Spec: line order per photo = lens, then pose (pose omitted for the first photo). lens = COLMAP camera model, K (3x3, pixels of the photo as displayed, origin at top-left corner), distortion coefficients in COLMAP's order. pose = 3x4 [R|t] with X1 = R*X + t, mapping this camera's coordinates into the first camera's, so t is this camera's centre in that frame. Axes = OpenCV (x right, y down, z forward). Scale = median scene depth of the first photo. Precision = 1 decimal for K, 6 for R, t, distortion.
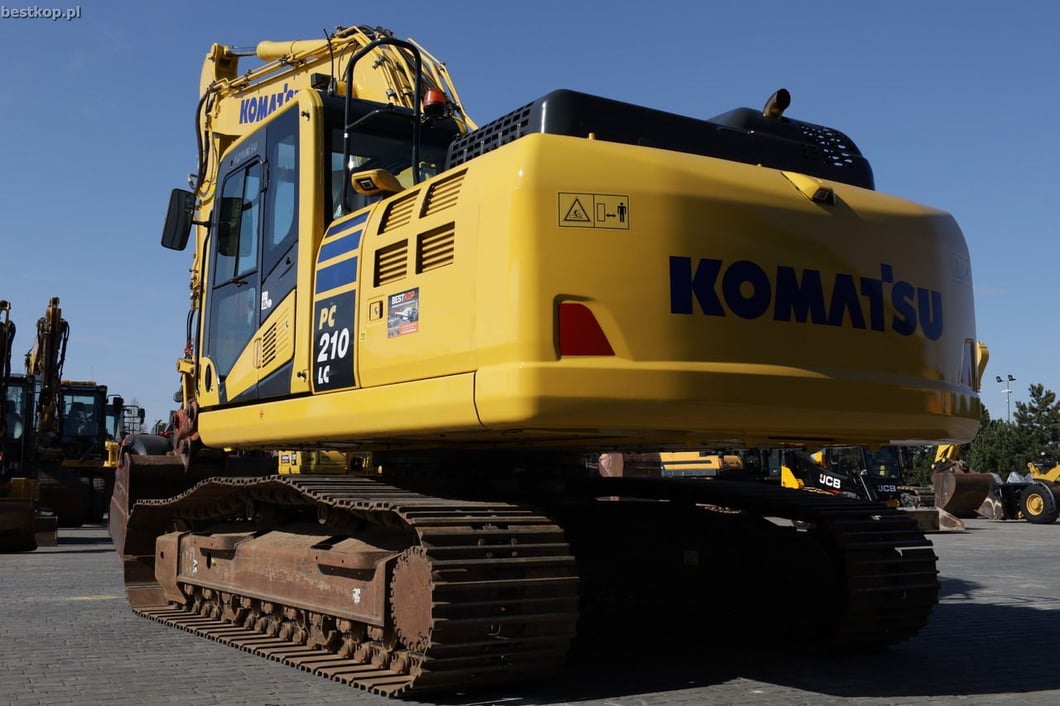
lens RADIAL K [[1181.5, 0, 530.0], [0, 1181.5, 353.0], [0, 0, 1]] dist [0.011329, -0.001675]
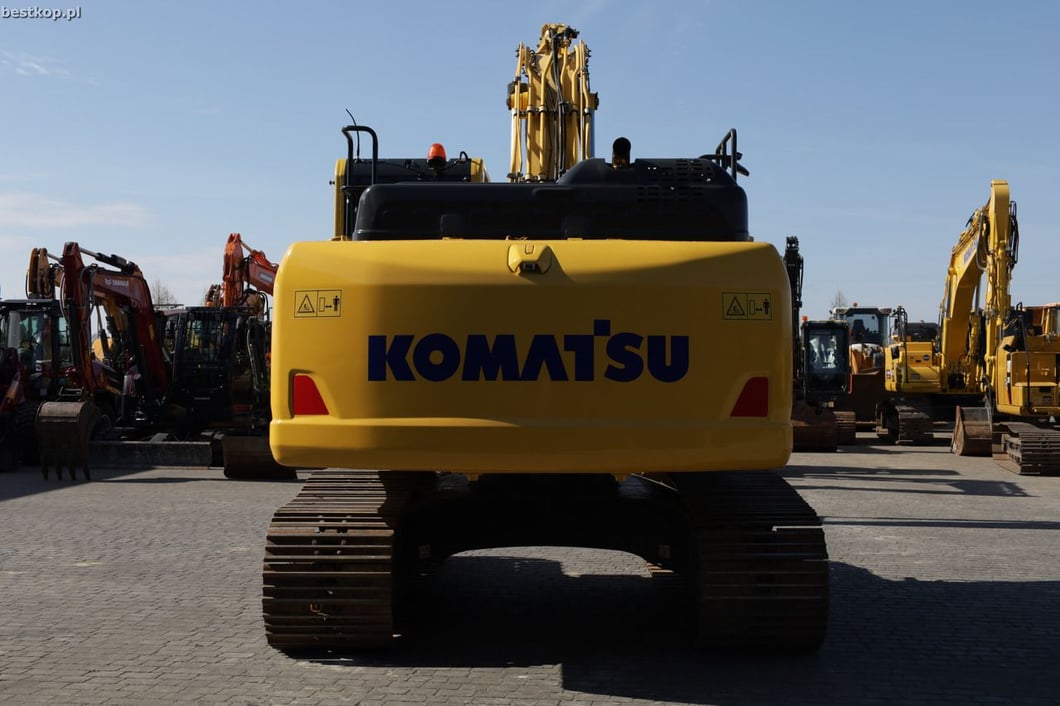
lens RADIAL K [[1337.2, 0, 545.2], [0, 1337.2, 352.5], [0, 0, 1]] dist [0.021245, 0.067167]
pose [[0.830258, -0.011578, -0.557259, 0.972042], [0.064111, 0.995132, 0.074842, -0.143475], [0.553680, -0.097865, 0.826959, -0.085914]]
